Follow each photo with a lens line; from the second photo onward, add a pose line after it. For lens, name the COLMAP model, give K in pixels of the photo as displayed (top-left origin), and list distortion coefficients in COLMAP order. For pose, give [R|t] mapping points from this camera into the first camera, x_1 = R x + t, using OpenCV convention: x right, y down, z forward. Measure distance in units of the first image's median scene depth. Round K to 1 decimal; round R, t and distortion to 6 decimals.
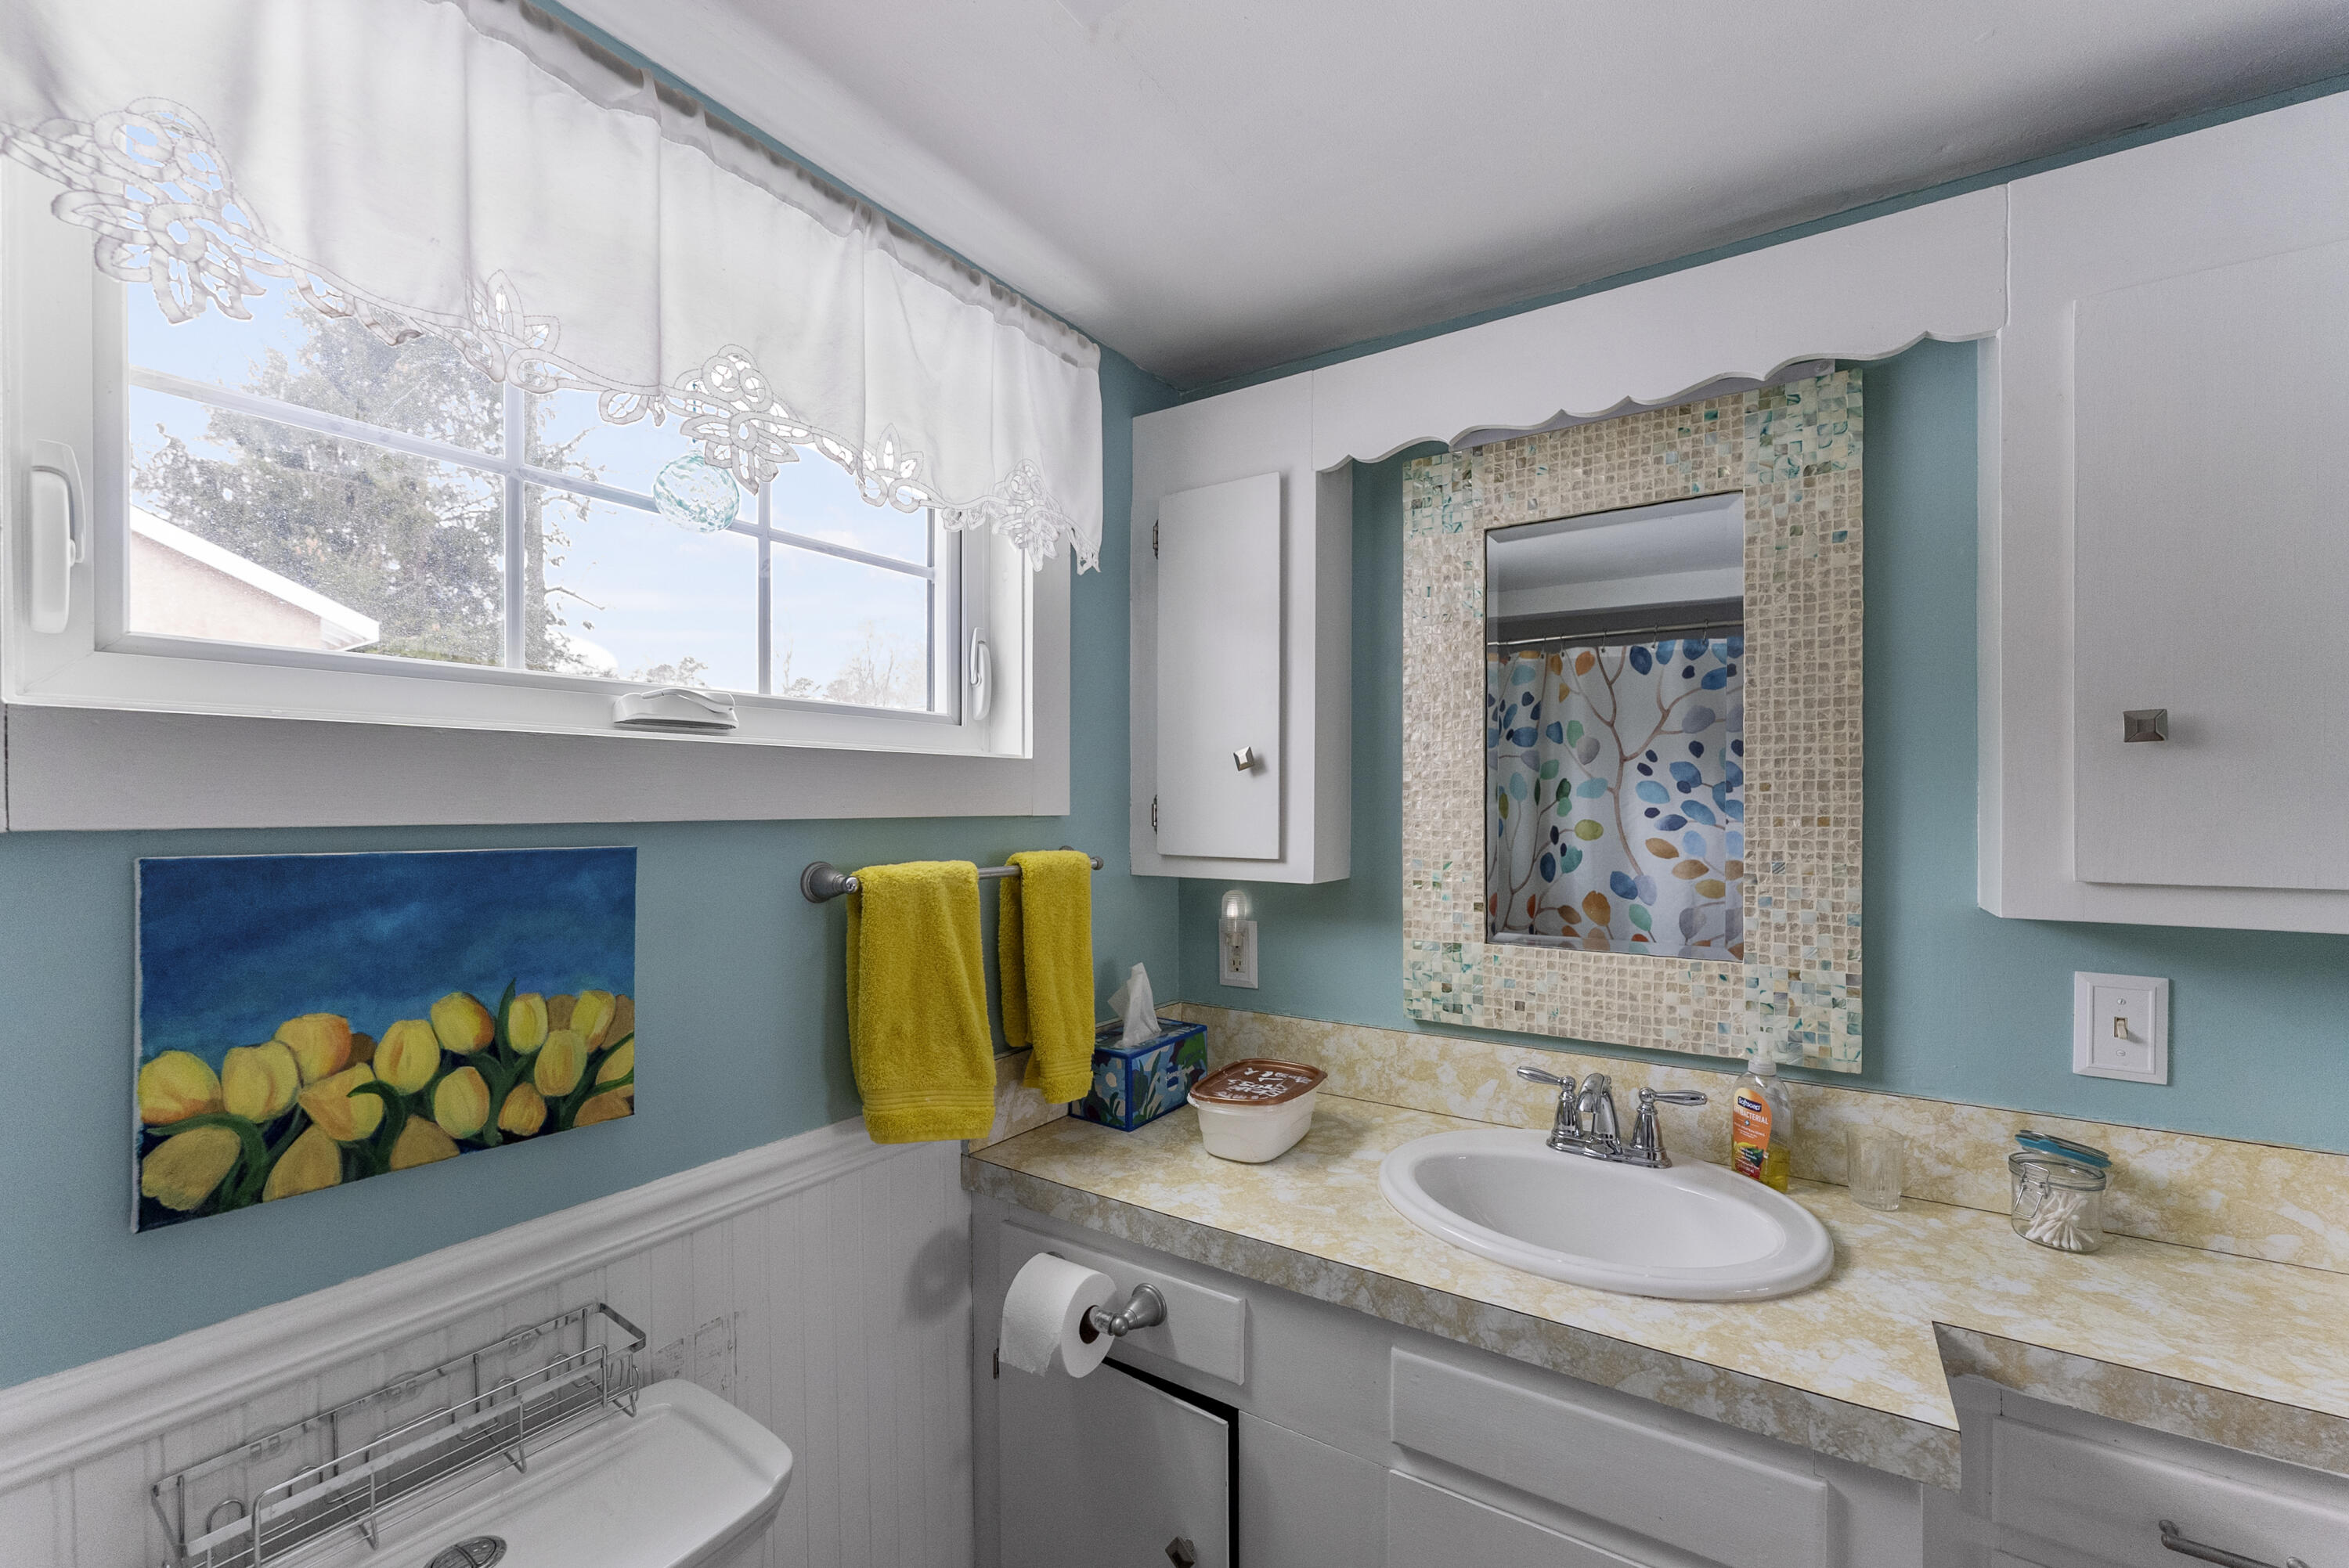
lens RADIAL K [[952.4, 0, 1179.2], [0, 952.4, 805.8], [0, 0, 1]] dist [-0.000770, 0.000109]
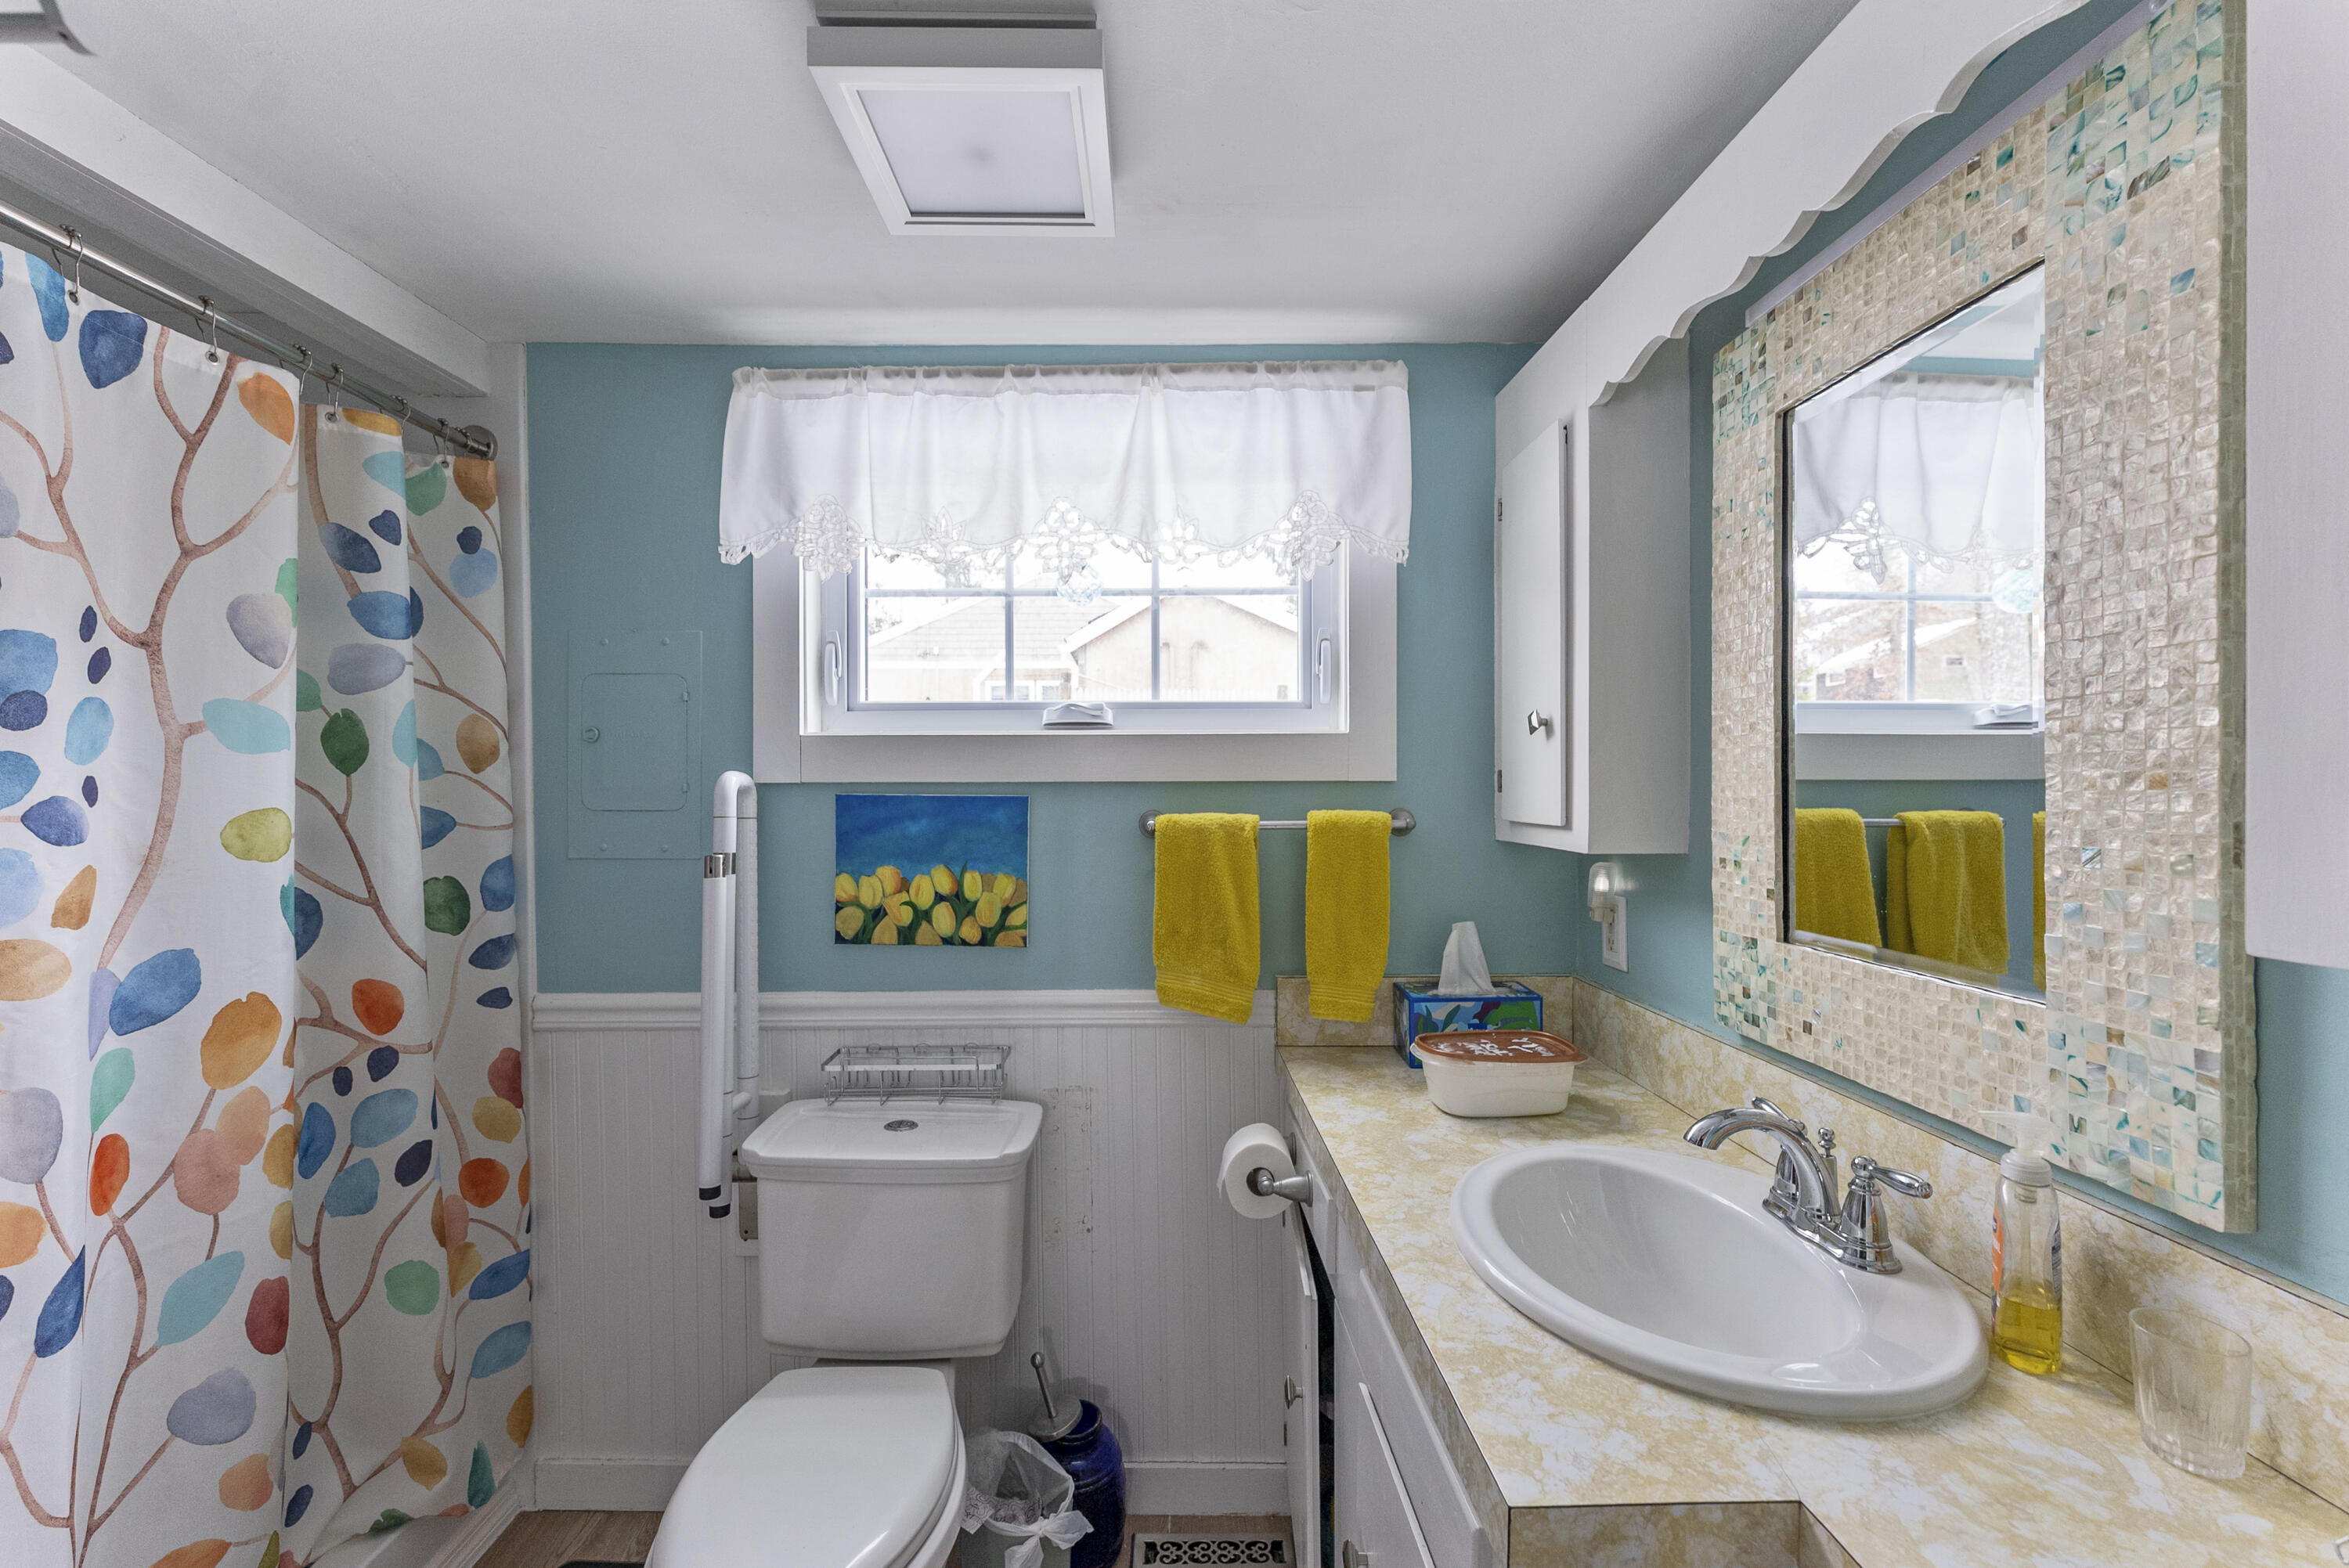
lens RADIAL K [[952.4, 0, 1175.5], [0, 952.4, 780.3], [0, 0, 1]] dist [-0.000770, 0.000109]
pose [[0.566088, -0.005826, -0.824324, 0.820693], [0.000386, 0.999977, -0.006803, 0.020617], [0.824345, 0.003533, 0.566077, 0.178039]]
